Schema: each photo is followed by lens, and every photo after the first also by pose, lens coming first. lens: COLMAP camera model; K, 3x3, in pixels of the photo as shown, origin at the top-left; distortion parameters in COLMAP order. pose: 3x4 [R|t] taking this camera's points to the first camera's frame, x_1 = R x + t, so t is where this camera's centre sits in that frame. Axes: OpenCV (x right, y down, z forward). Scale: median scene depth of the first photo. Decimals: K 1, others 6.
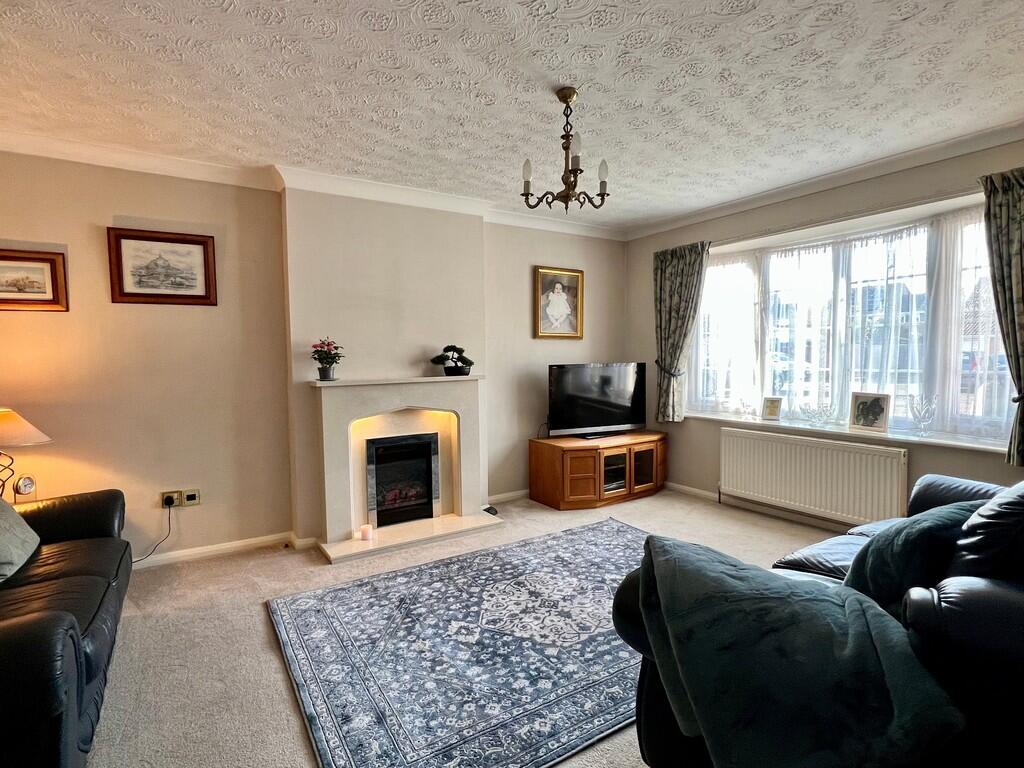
lens RADIAL K [[529.2, 0, 507.6], [0, 529.2, 382.5], [0, 0, 1]] dist [-0.005082, -0.001393]
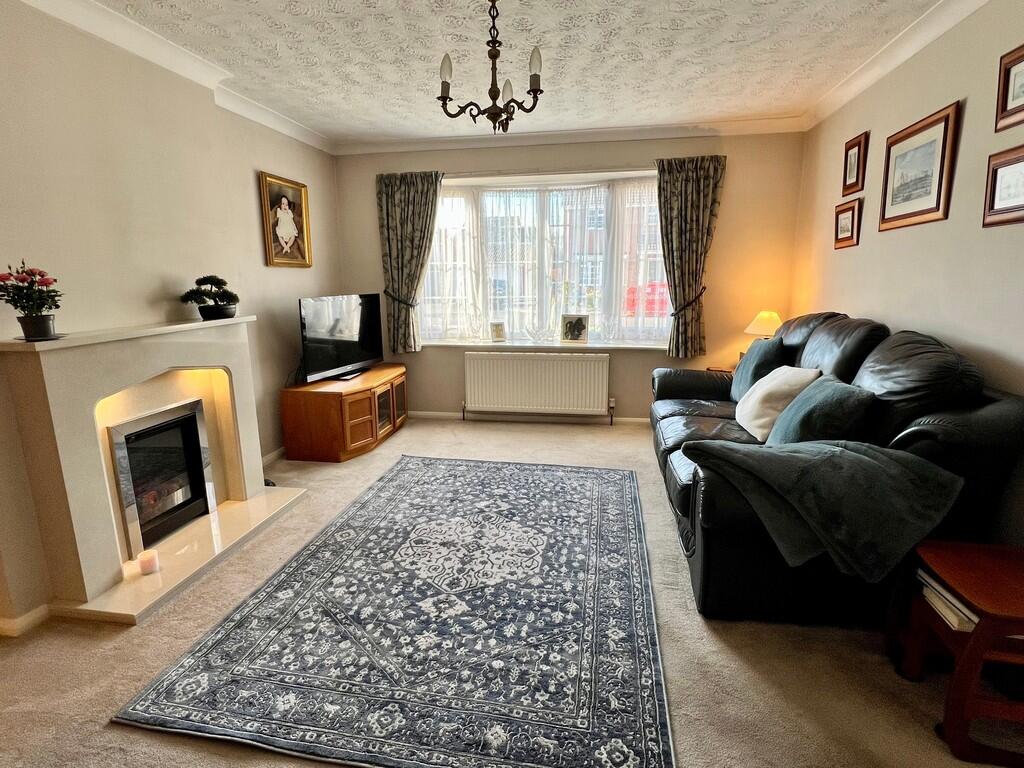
lens RADIAL K [[529.2, 0, 507.6], [0, 529.2, 382.5], [0, 0, 1]] dist [-0.005082, -0.001393]
pose [[0.672701, -0.142894, 0.725985, -0.404544], [0.039551, 0.986716, 0.157565, -0.026776], [-0.738856, -0.077281, 0.669417, 0.231796]]
